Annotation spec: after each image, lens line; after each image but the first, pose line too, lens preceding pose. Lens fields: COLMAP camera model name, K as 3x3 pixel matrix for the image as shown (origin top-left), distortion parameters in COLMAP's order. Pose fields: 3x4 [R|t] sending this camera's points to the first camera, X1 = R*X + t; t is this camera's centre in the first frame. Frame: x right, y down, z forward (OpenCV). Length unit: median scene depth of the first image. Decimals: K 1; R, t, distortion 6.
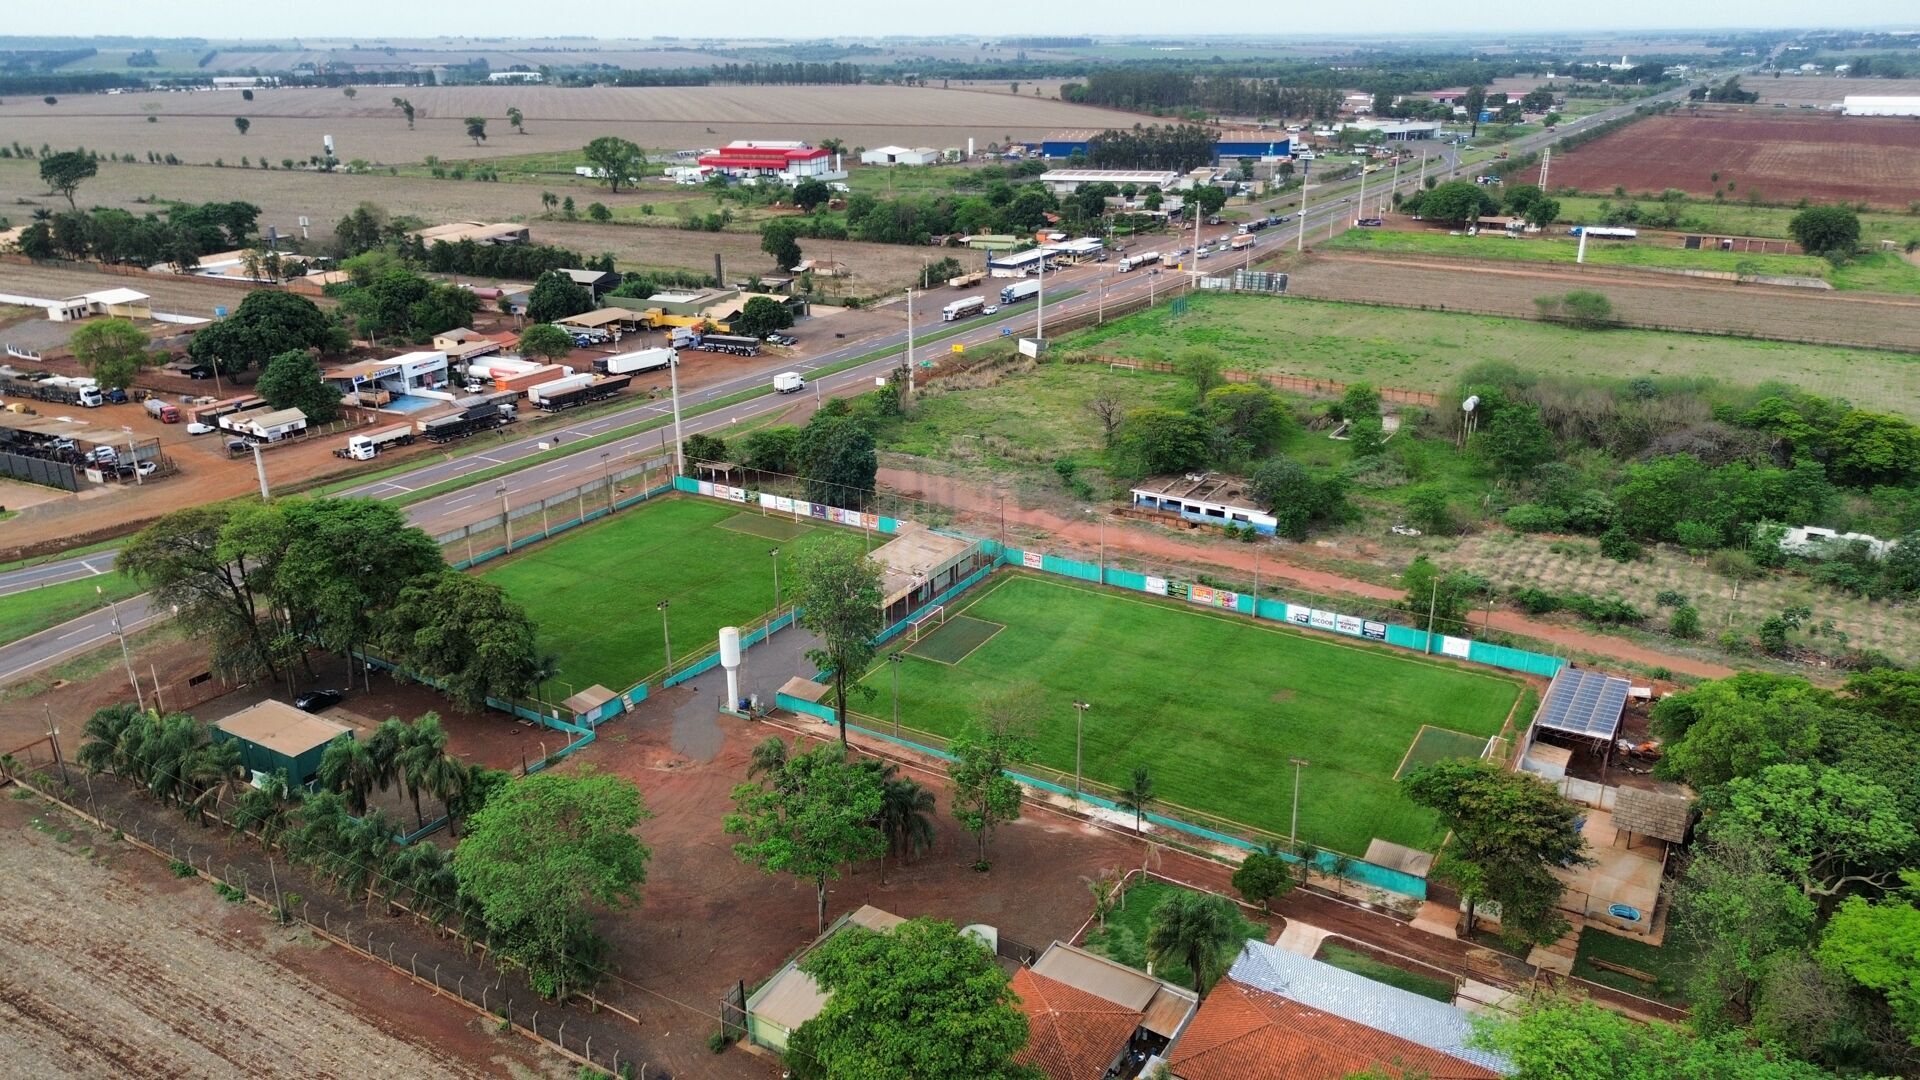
lens RADIAL K [[1362.7, 0, 956.3], [0, 1362.7, 543.2], [0, 0, 1]] dist [0.066631, -0.055968]
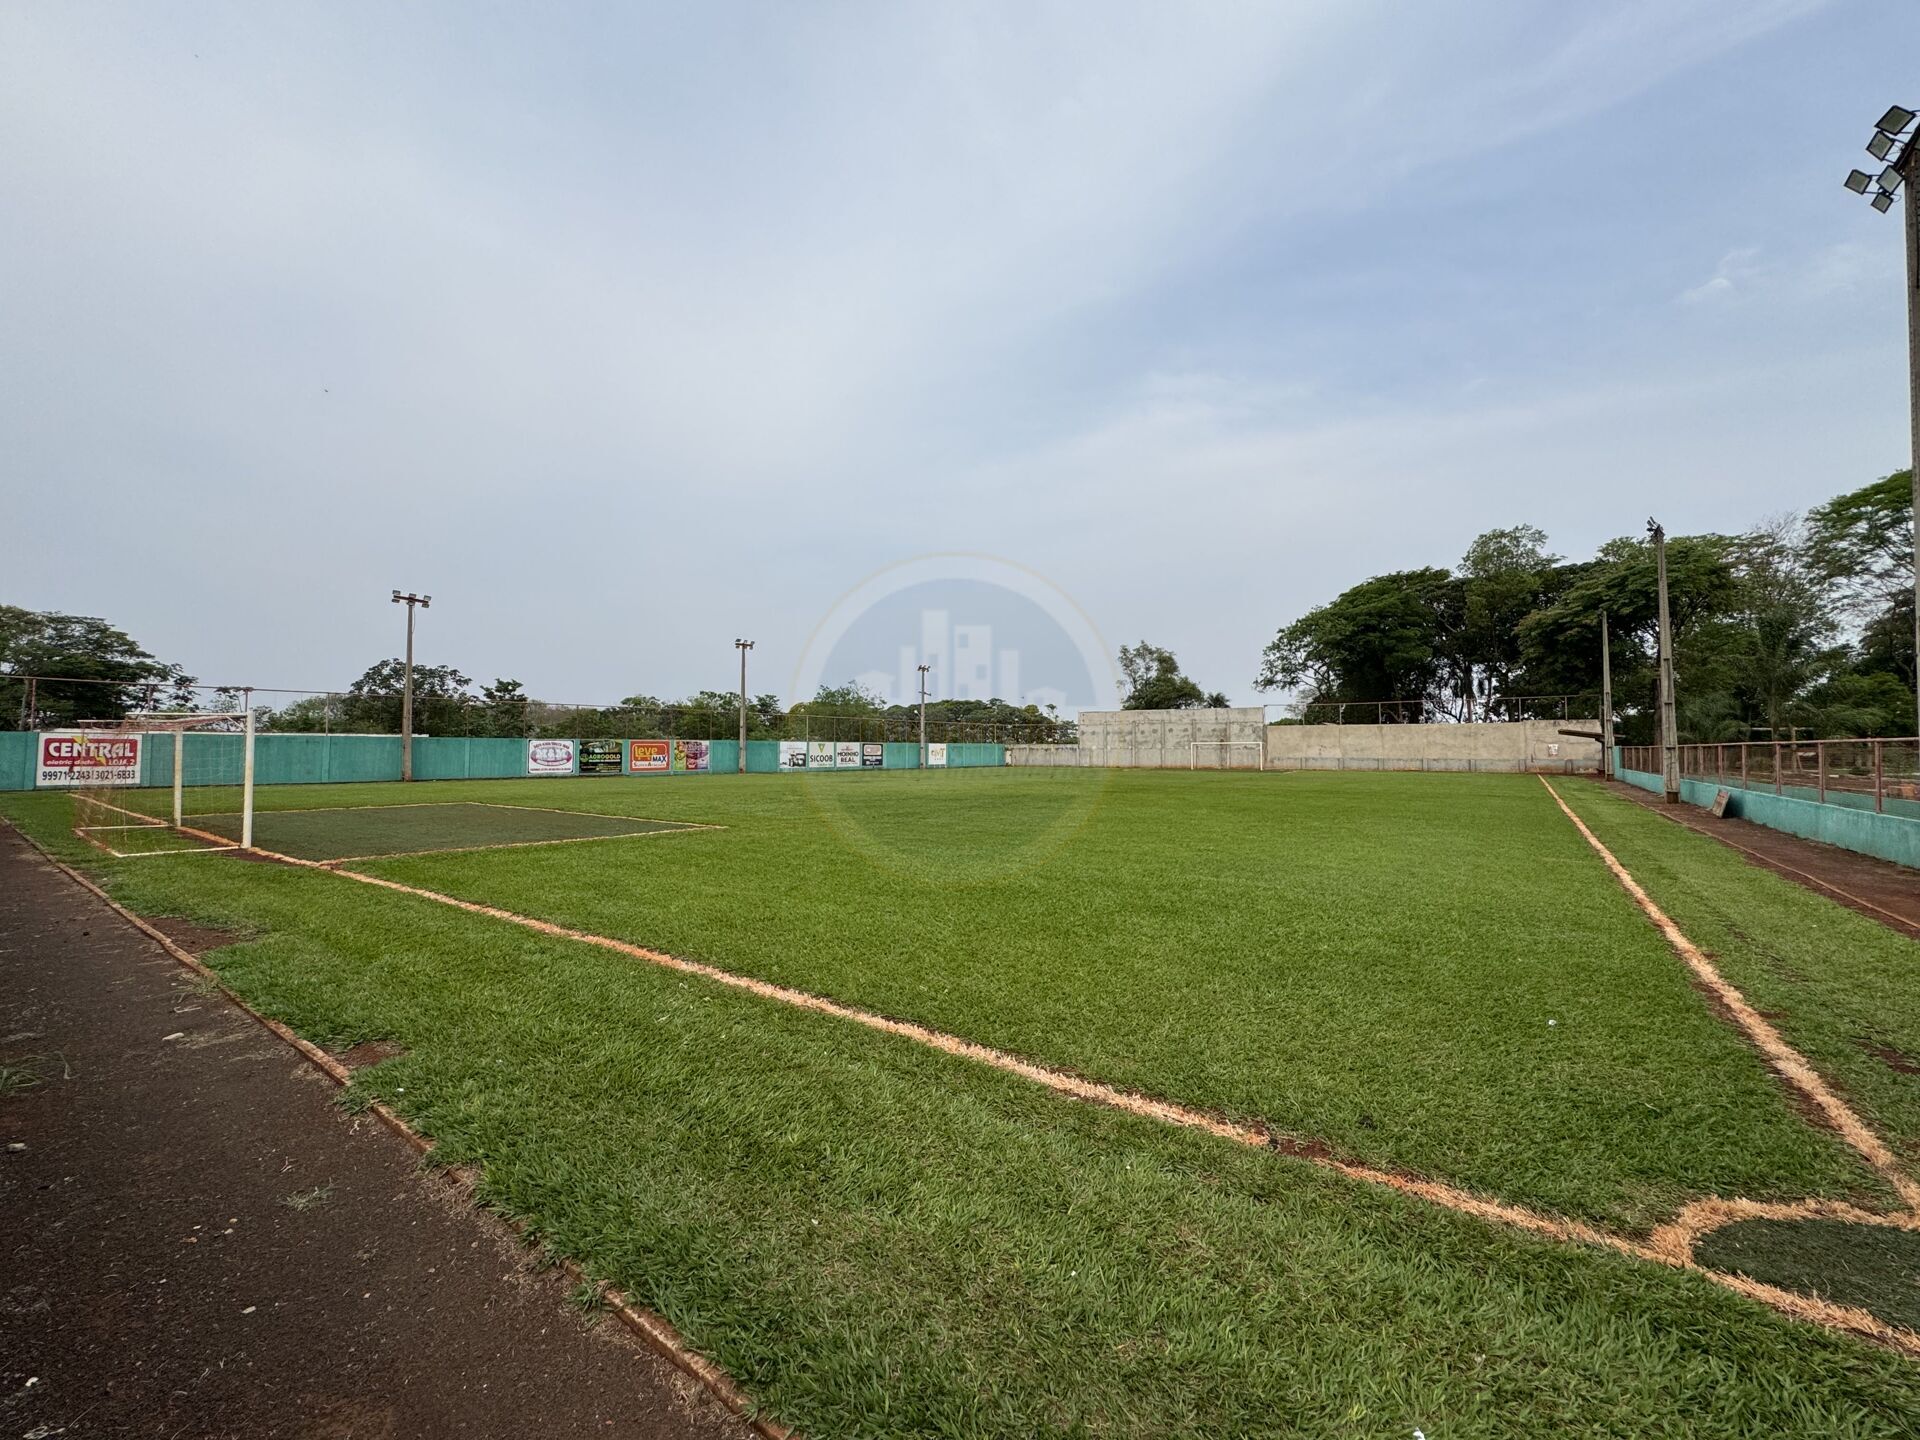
lens RADIAL K [[764.2, 0, 958.8], [0, 764.2, 722.2], [0, 0, 1]] dist [0.001493, 0.000015]
pose [[0.068194, 0.057478, 0.996015, -0.067289], [0.334953, 0.939073, -0.077125, 0.054091], [-0.939764, 0.338877, 0.044787, 0.527213]]
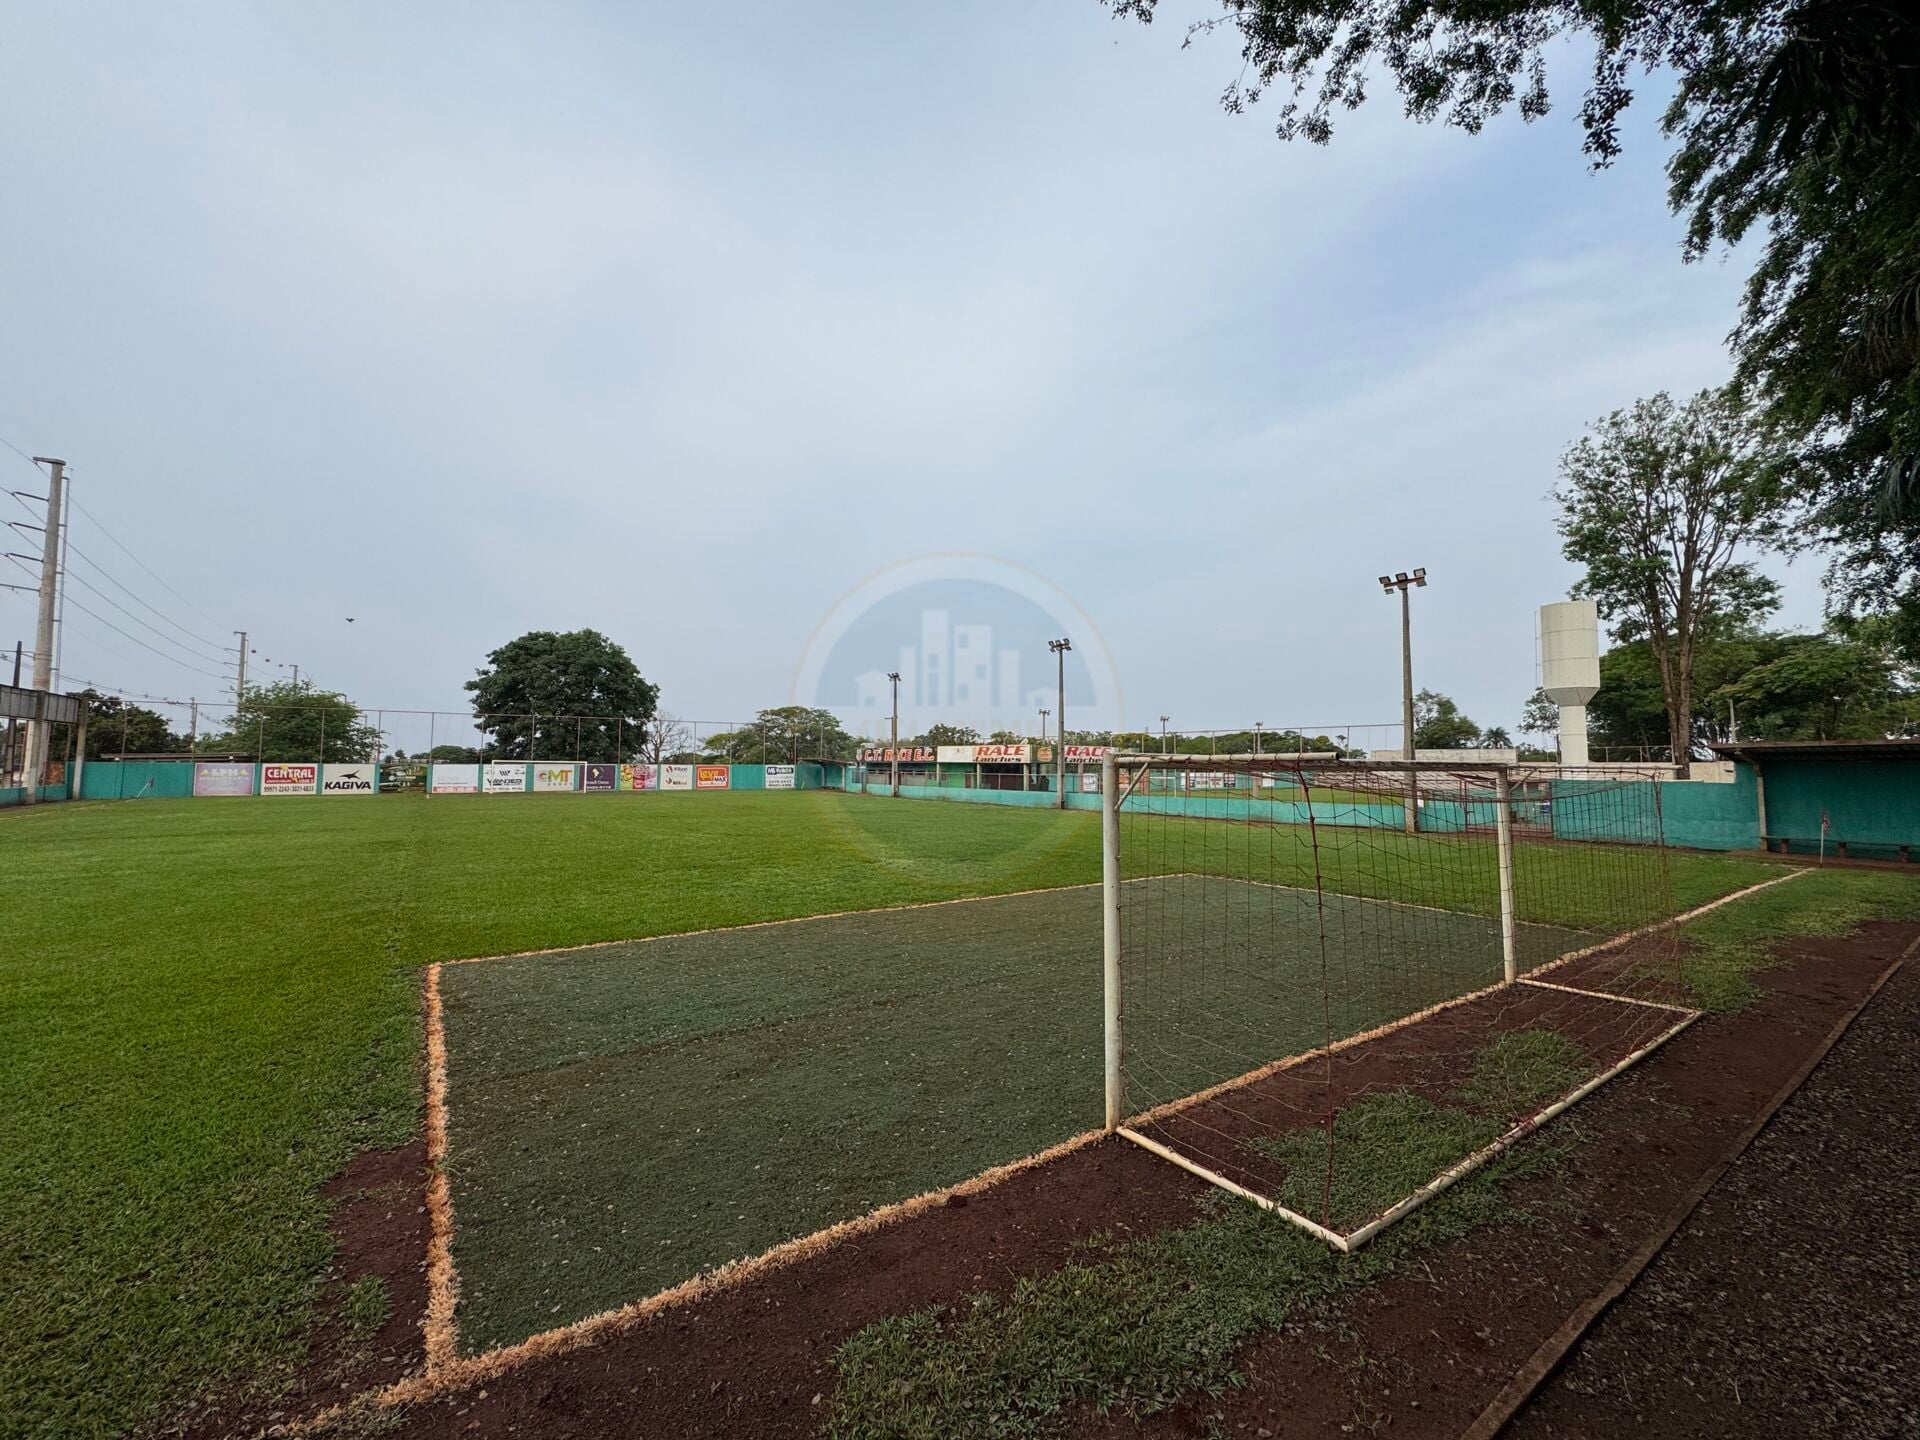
lens RADIAL K [[764.2, 0, 952.7], [0, 764.2, 721.1], [0, 0, 1]] dist [0.001493, 0.000015]
pose [[0.389196, 0.073892, 0.918186, -0.243948], [0.304678, 0.930349, -0.204016, 0.043963], [-0.869309, 0.359153, 0.339575, 0.546684]]
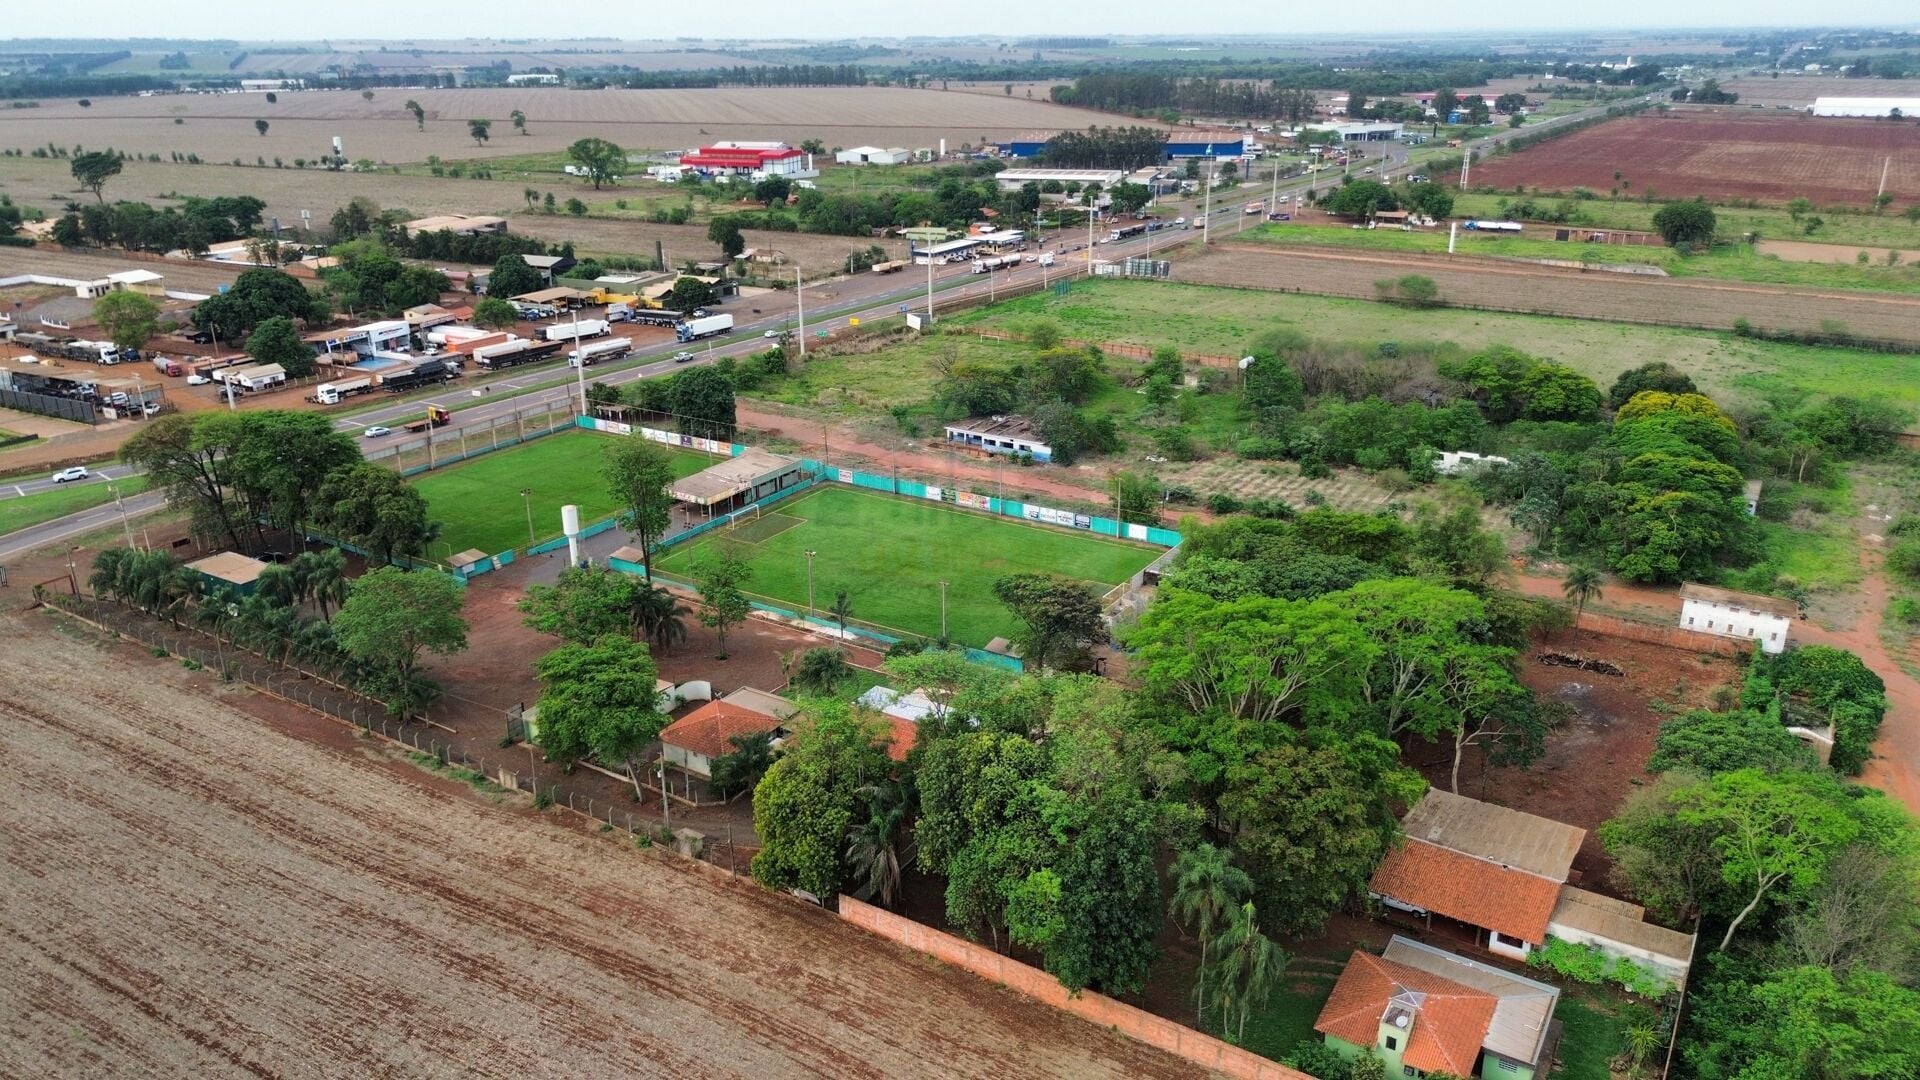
lens RADIAL K [[1362.7, 0, 951.8], [0, 1362.7, 541.5], [0, 0, 1]] dist [0.066631, -0.055968]
pose [[0.999807, 0.005029, -0.018986, 0.116398], [-0.005050, 0.999987, -0.001106, 0.048036], [0.018980, 0.001202, 0.999819, -0.168486]]
